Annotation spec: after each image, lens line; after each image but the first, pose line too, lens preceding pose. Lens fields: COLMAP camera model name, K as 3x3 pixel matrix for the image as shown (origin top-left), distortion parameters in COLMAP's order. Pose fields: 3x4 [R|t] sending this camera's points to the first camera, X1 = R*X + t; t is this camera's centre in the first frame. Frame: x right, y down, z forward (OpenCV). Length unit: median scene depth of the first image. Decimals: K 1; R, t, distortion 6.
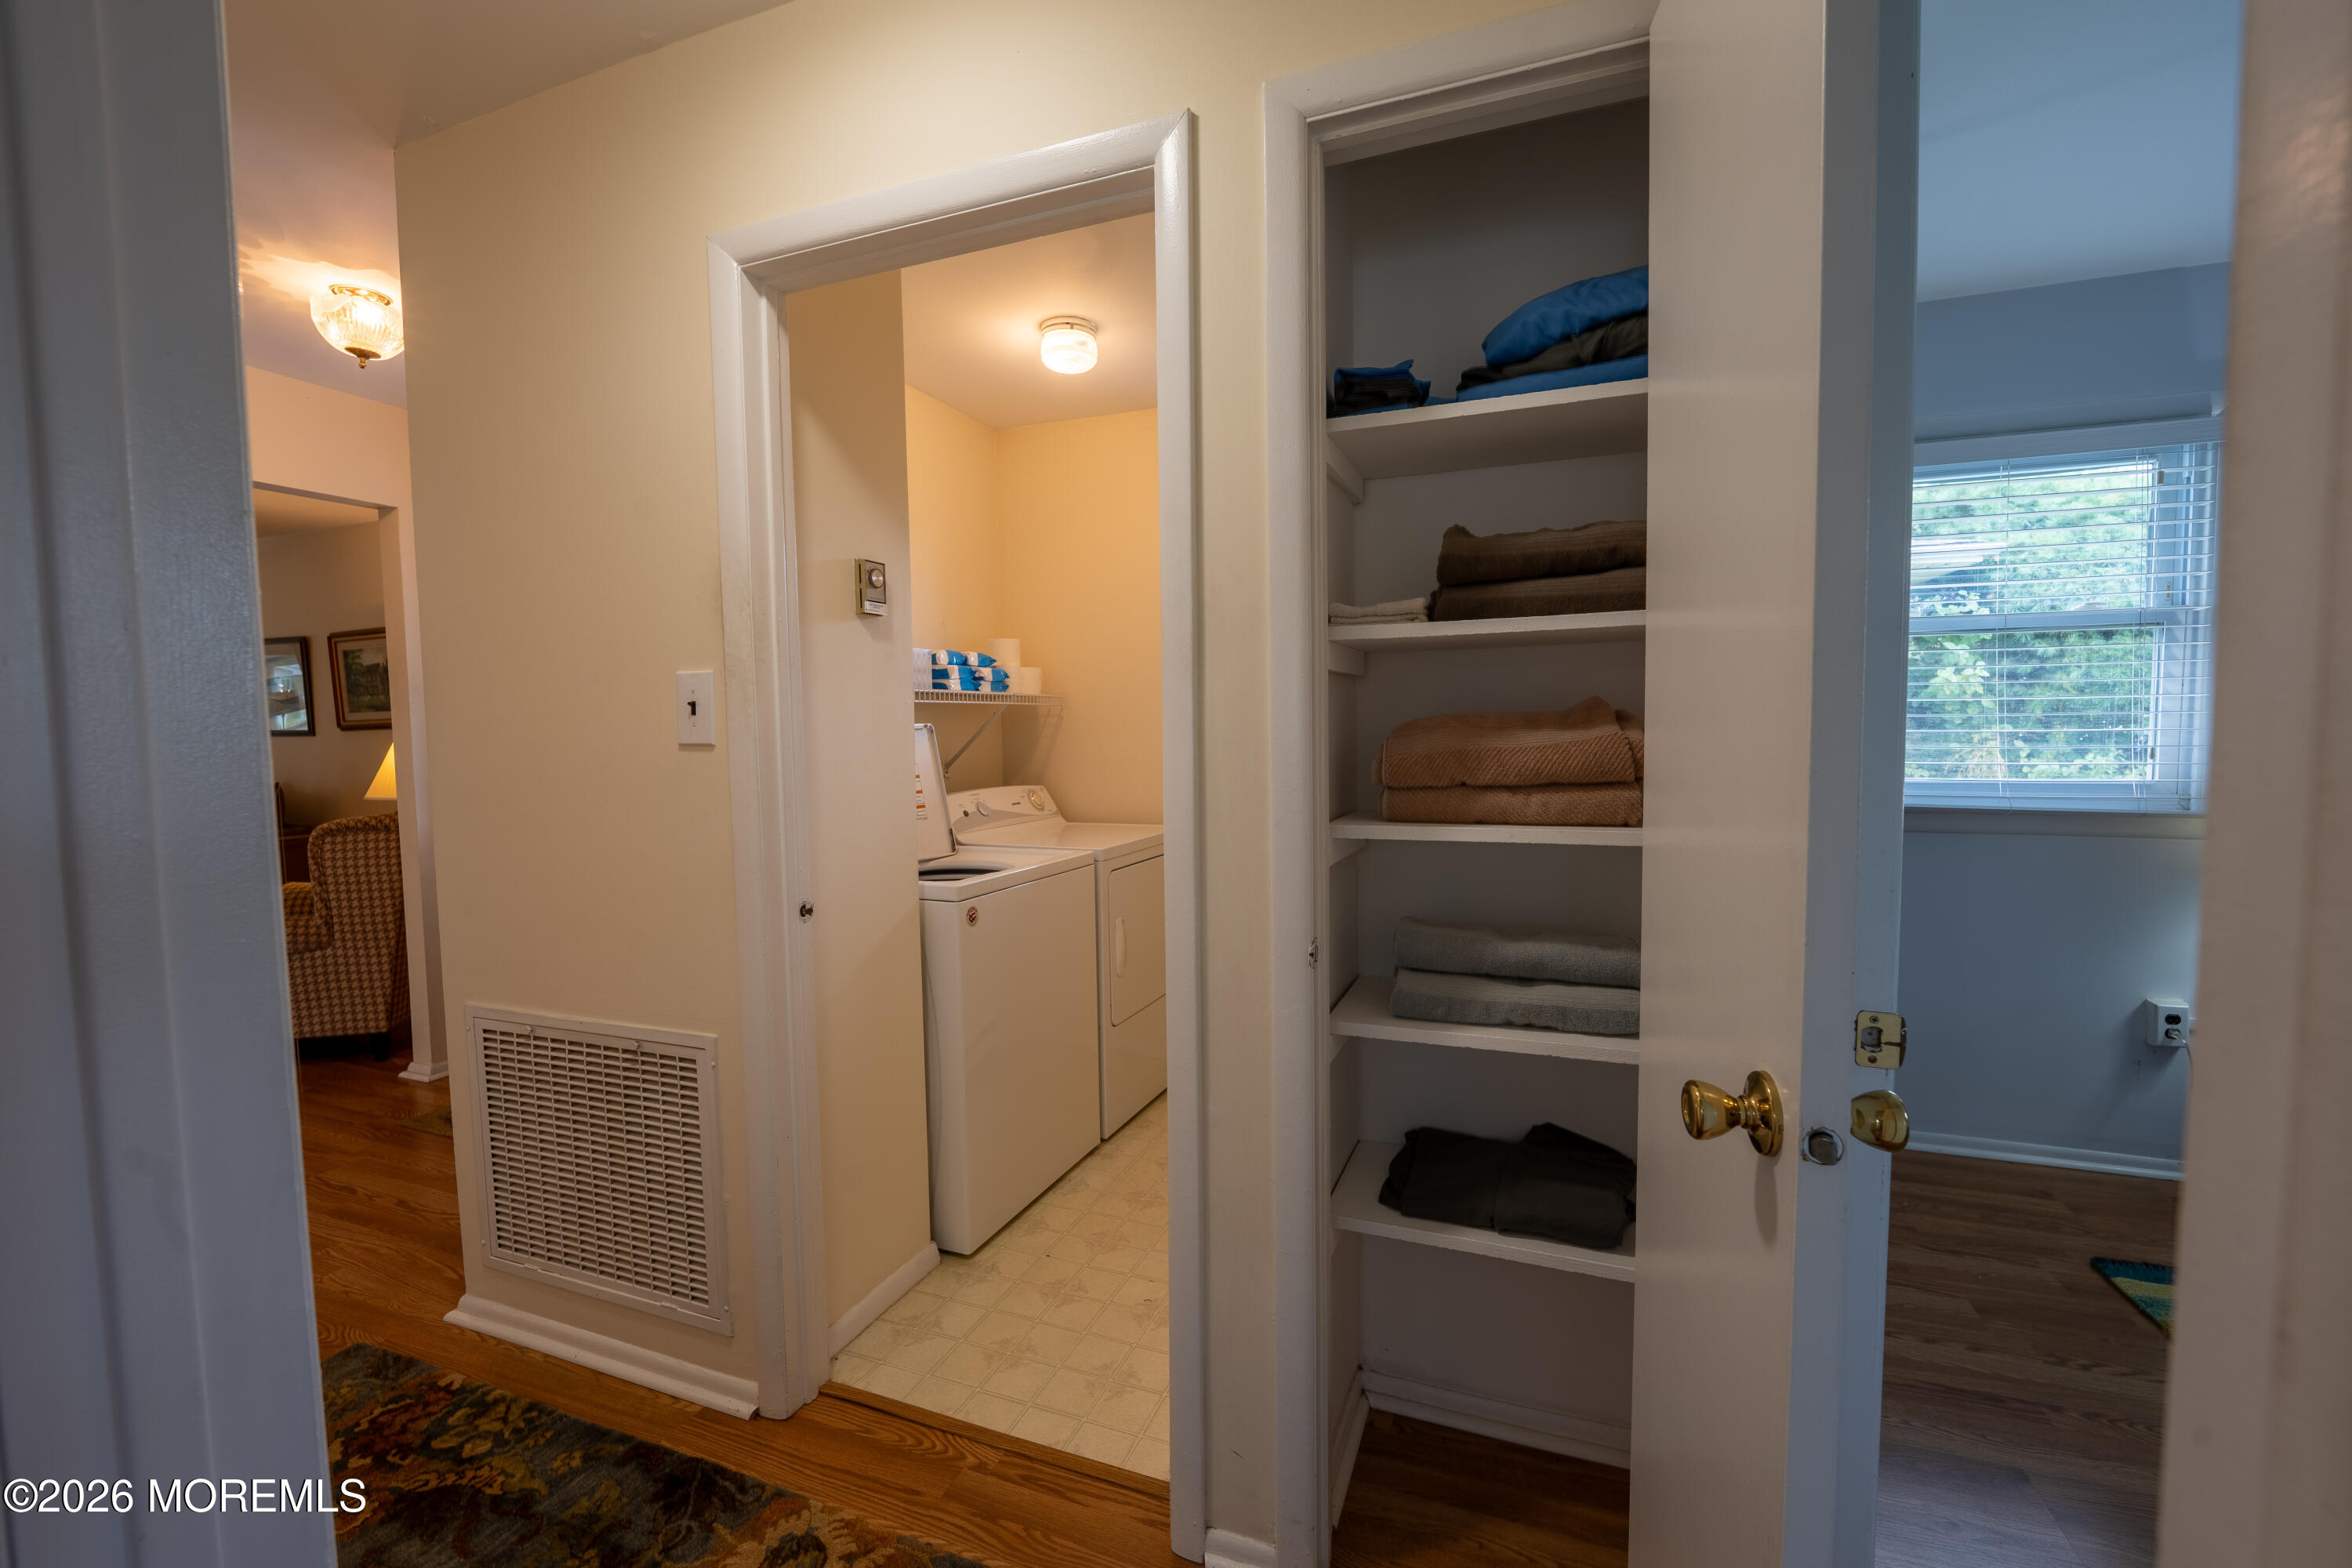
lens RADIAL K [[954.0, 0, 1171.6], [0, 954.0, 795.0], [0, 0, 1]] dist [-0.008459, -0.002382]
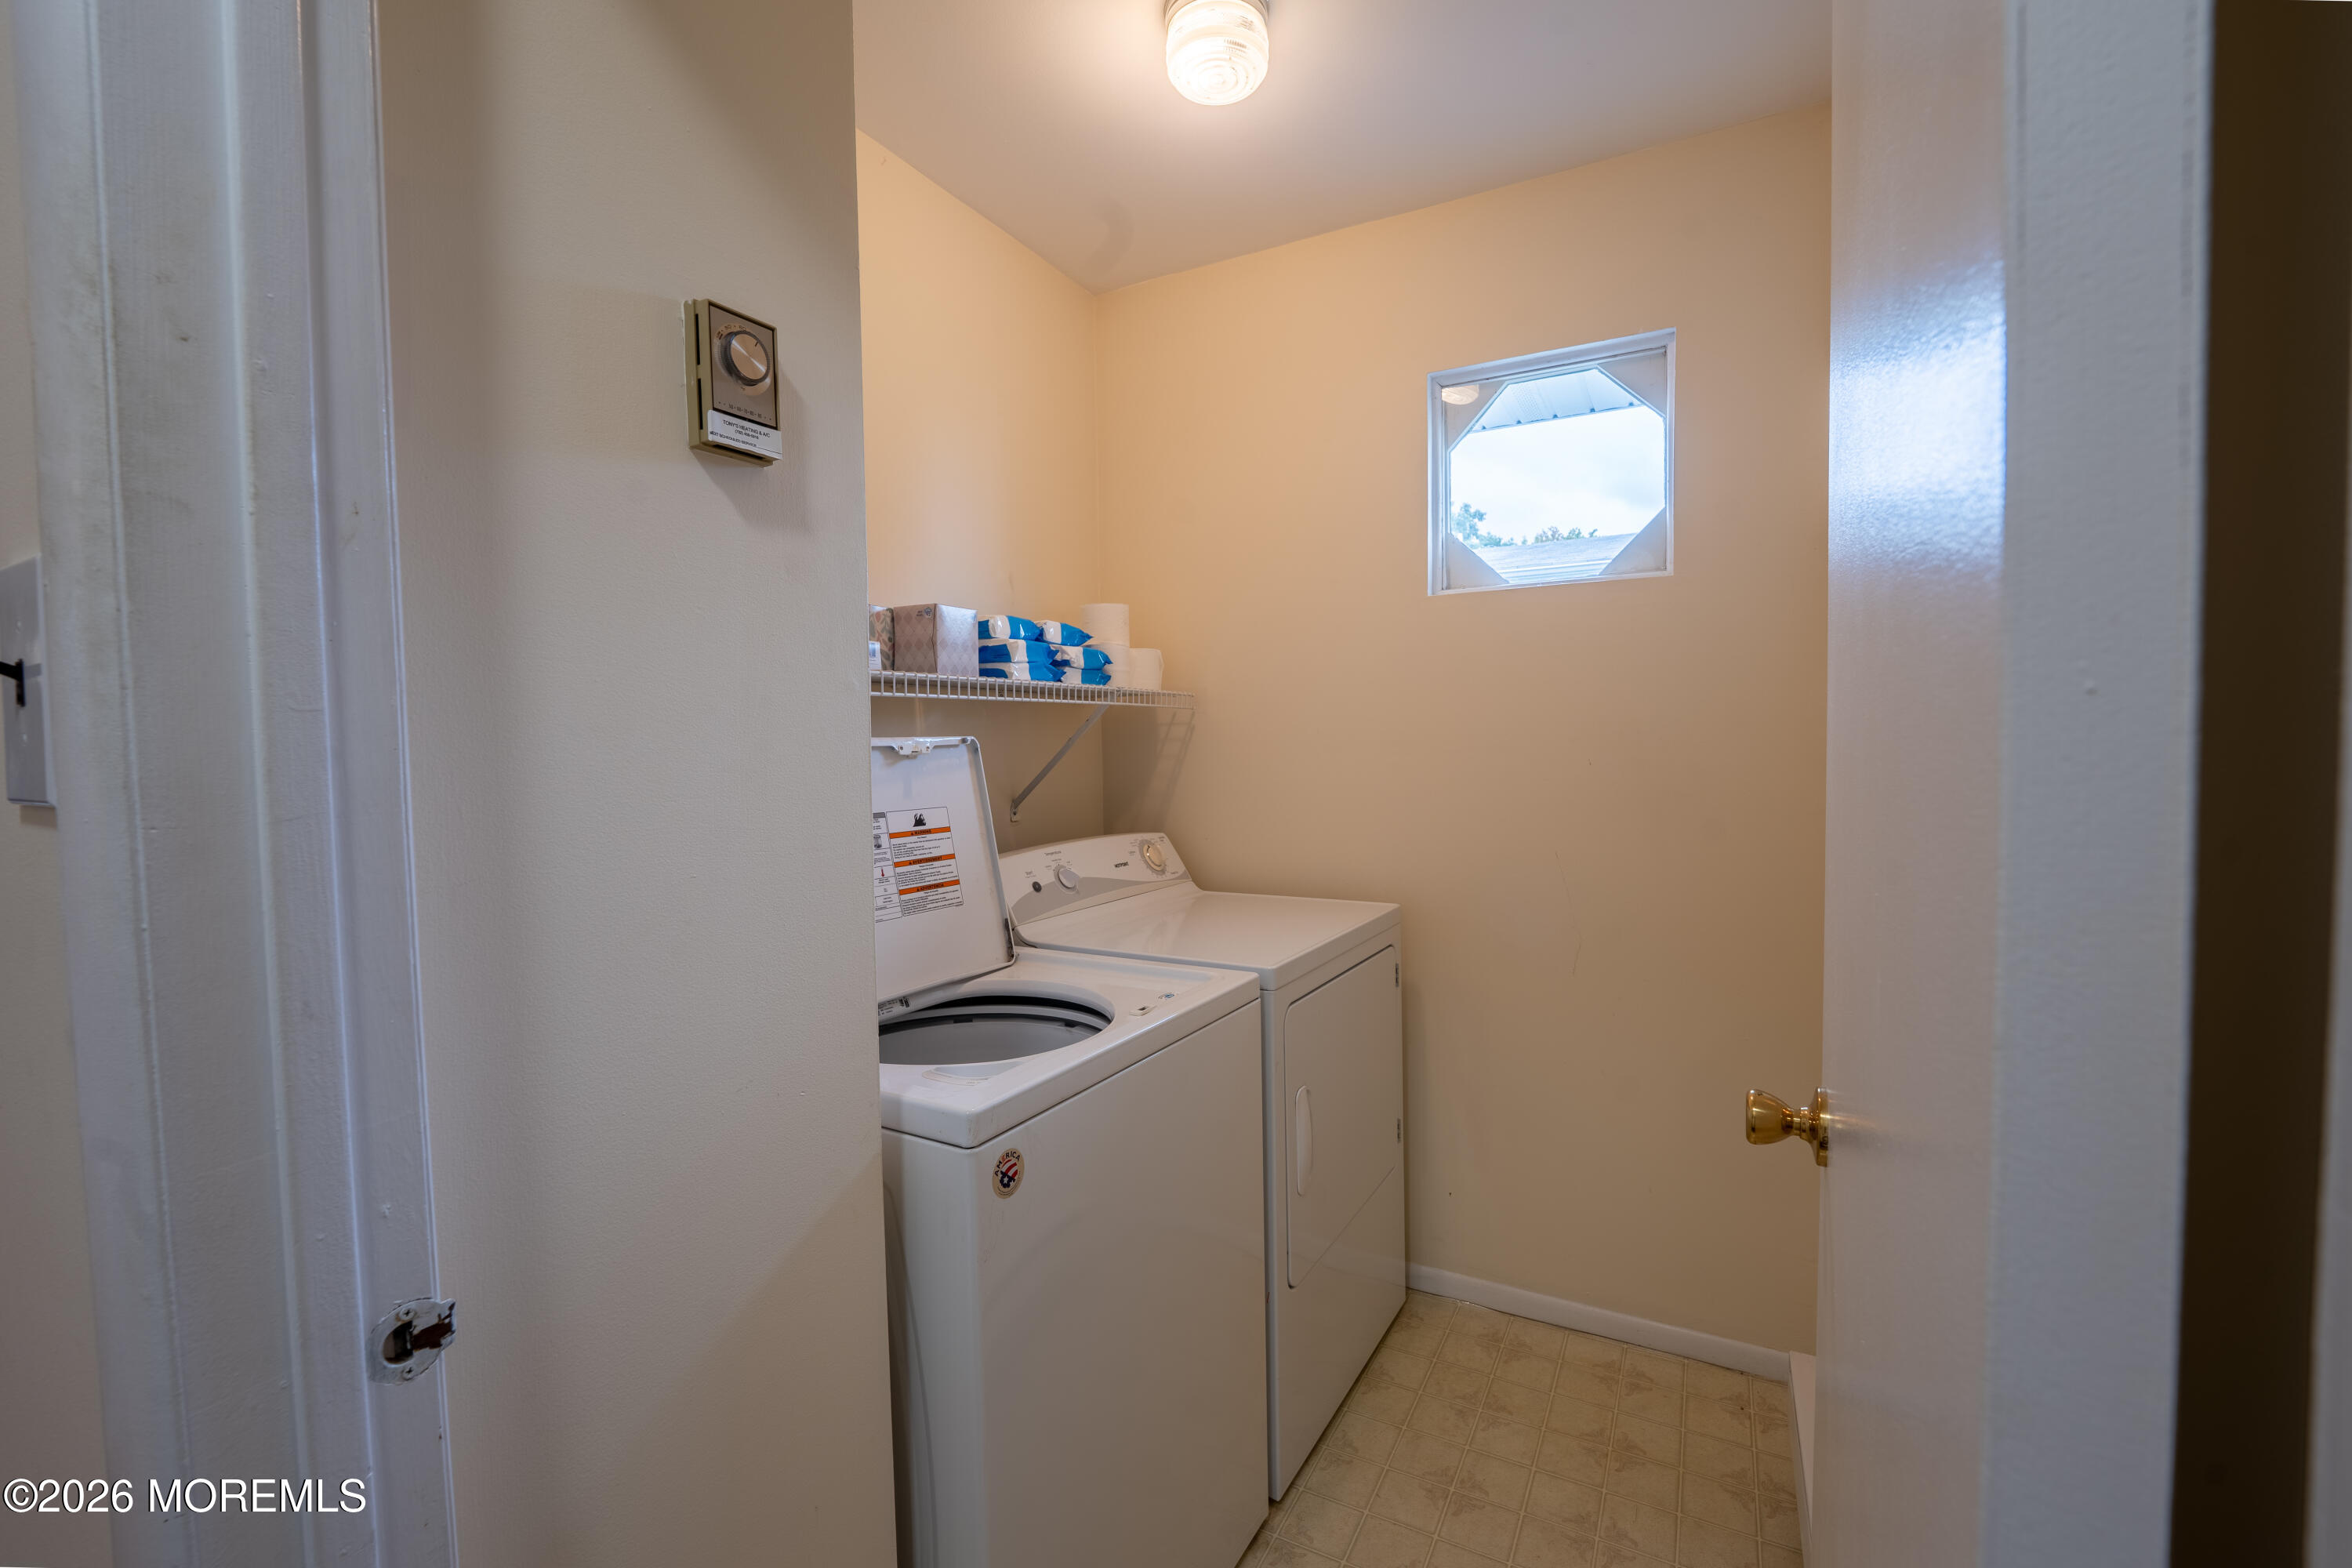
lens RADIAL K [[954.0, 0, 1171.2], [0, 954.0, 787.5], [0, 0, 1]] dist [-0.008459, -0.002382]
pose [[0.992656, 0.000828, -0.120971, -0.059590], [-0.003704, 0.999716, -0.023553, -0.028803], [0.120917, 0.023829, 0.992377, 0.413619]]
